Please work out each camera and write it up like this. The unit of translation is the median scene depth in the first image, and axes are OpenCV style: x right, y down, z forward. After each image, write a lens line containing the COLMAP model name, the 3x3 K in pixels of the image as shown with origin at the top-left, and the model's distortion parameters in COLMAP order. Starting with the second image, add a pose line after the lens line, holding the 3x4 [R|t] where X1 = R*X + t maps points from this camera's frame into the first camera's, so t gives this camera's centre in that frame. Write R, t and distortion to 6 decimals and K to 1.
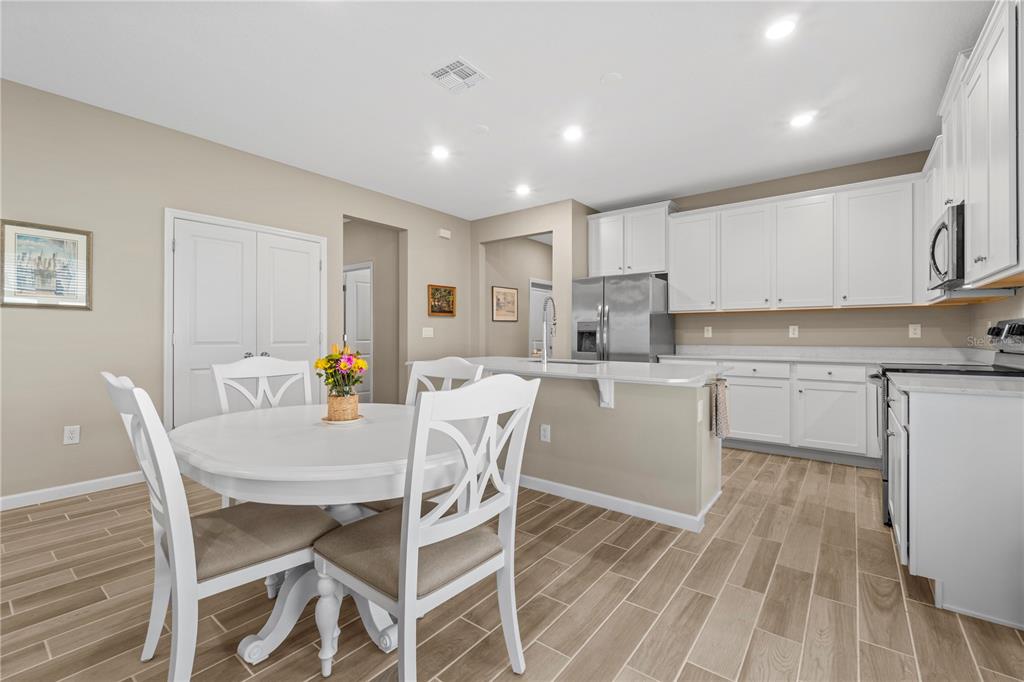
lens RADIAL K [[441.8, 0, 508.0], [0, 441.8, 339.8], [0, 0, 1]] dist [-0.001979, -0.000277]
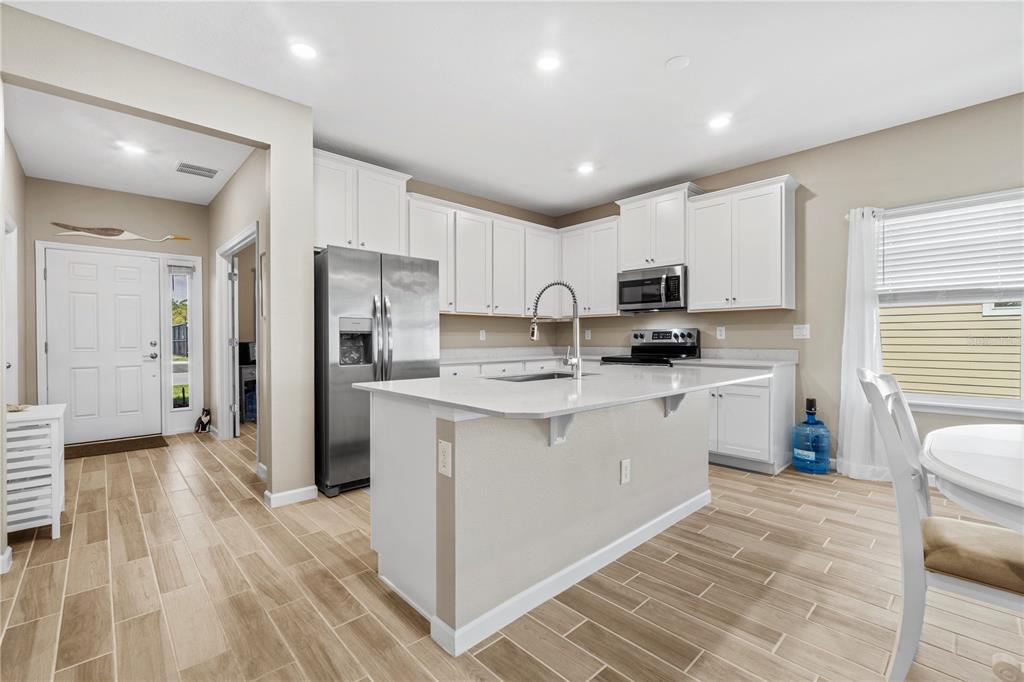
lens RADIAL K [[438.4, 0, 509.2], [0, 438.4, 347.8], [0, 0, 1]] dist [-0.002604, -0.000223]
pose [[0.149869, -0.018167, 0.988539, -0.494713], [0.011080, 0.999799, 0.016694, -0.005067], [-0.988644, 0.008452, 0.150040, 0.813738]]
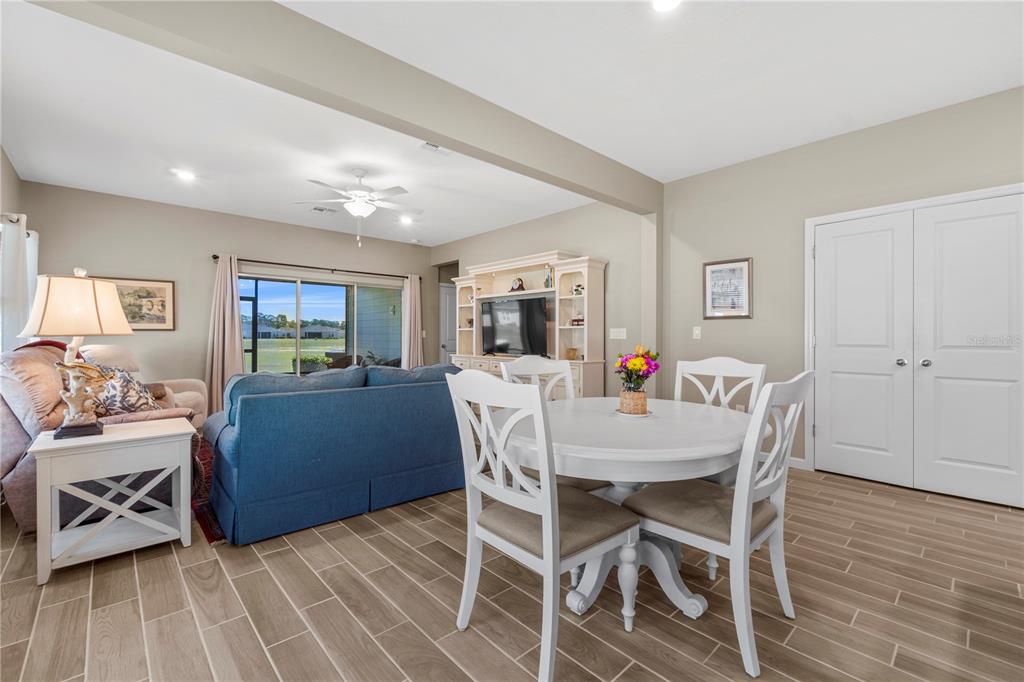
lens RADIAL K [[442.2, 0, 505.3], [0, 442.2, 336.2], [0, 0, 1]] dist [0.002223, 0.000067]
pose [[-0.169132, -0.003126, -0.985588, 0.336738], [-0.009940, 0.999950, -0.001466, -0.004206], [0.985543, 0.009549, -0.169154, 0.380194]]
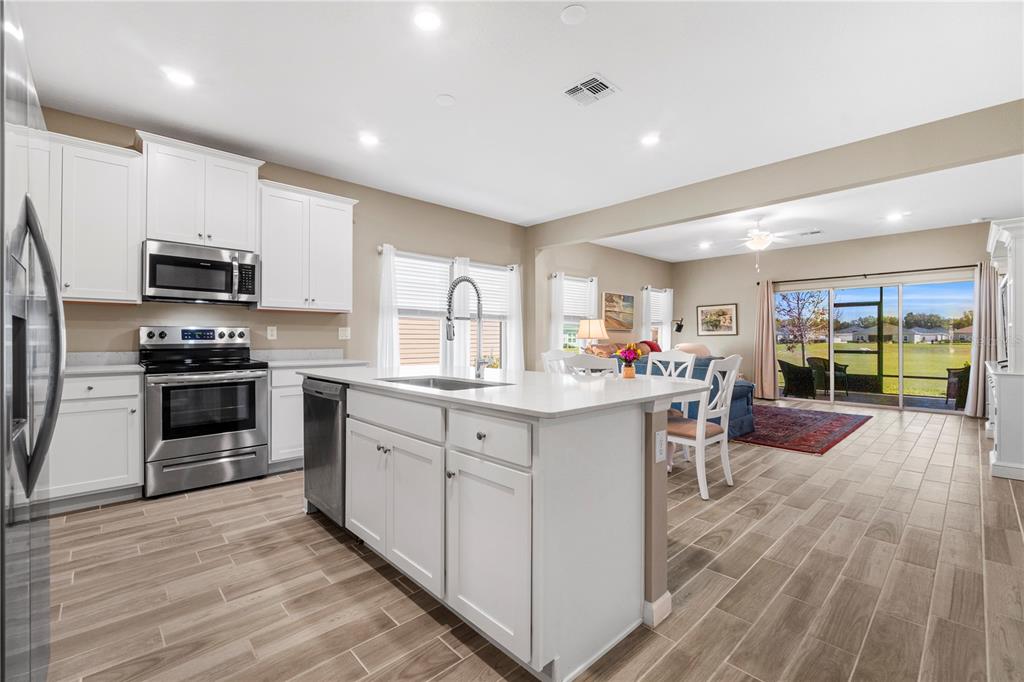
lens RADIAL K [[441.8, 0, 508.0], [0, 441.8, 339.8], [0, 0, 1]] dist [-0.001979, -0.000277]
pose [[-0.987694, -0.000801, 0.156397, -0.058487], [0.000671, 0.999956, 0.009359, -0.010923], [-0.156398, 0.009349, -0.987650, 1.365850]]
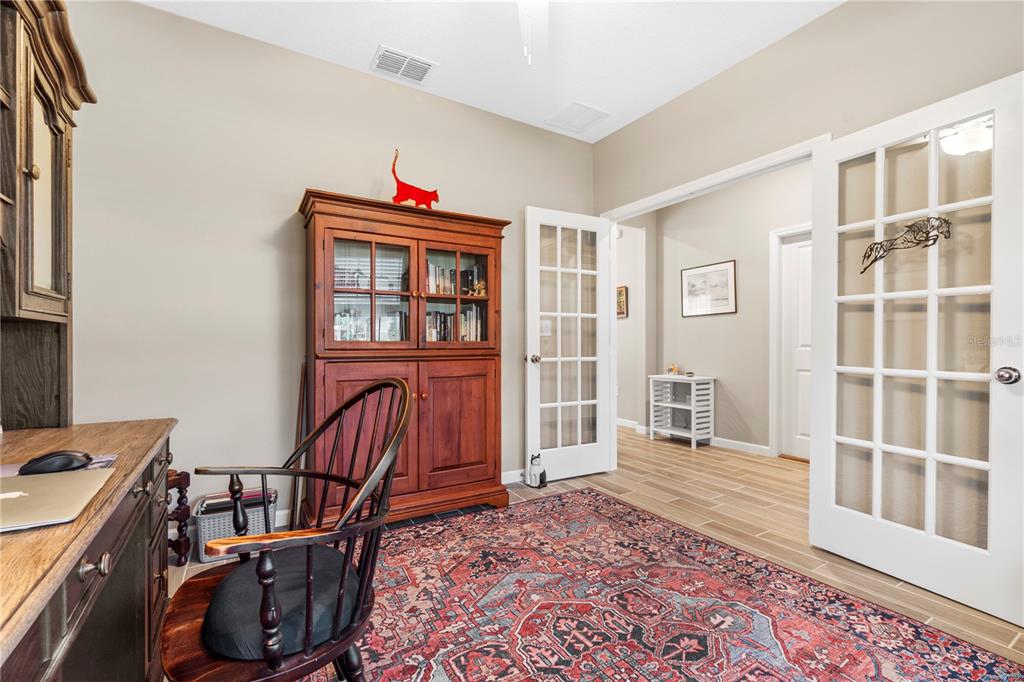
lens RADIAL K [[441.8, 0, 508.0], [0, 441.8, 339.8], [0, 0, 1]] dist [-0.001979, -0.000277]
pose [[-0.352061, 0.000254, -0.935977, 1.170737], [-0.008856, 0.999954, 0.003602, -0.008415], [0.935935, 0.009558, -0.352042, 1.551849]]
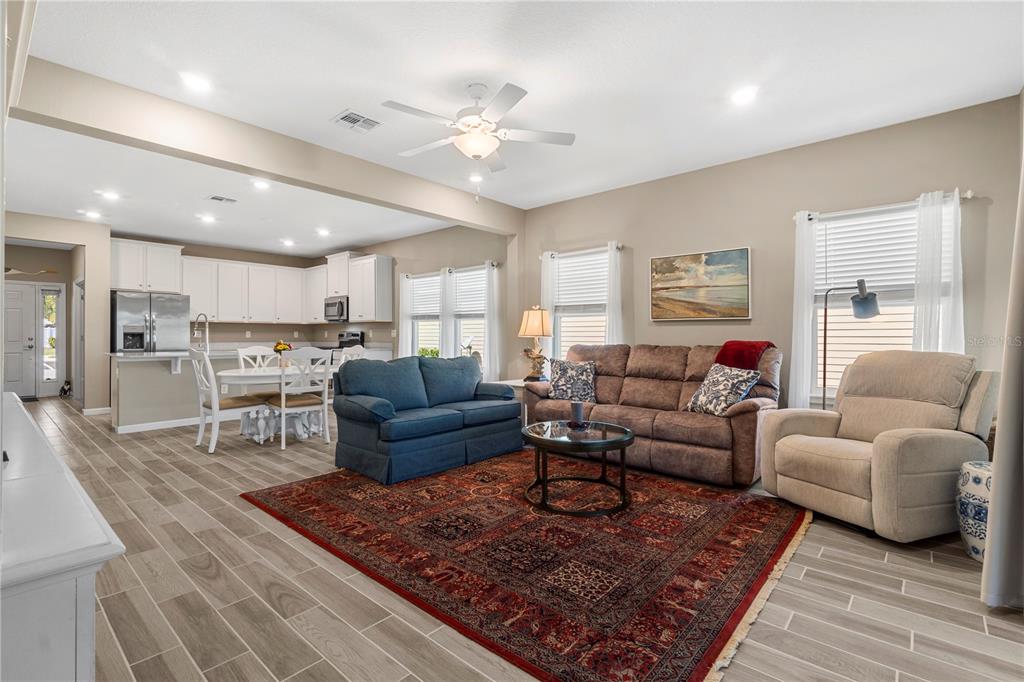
lens RADIAL K [[476.3, 0, 510.3], [0, 476.3, 335.7], [0, 0, 1]] dist [-0.012461, 0.000165]
pose [[0.057804, 0.005071, 0.998315, -1.368037], [0.006356, 0.999965, -0.005448, 0.005351], [-0.998308, 0.006660, 0.057770, -0.229918]]
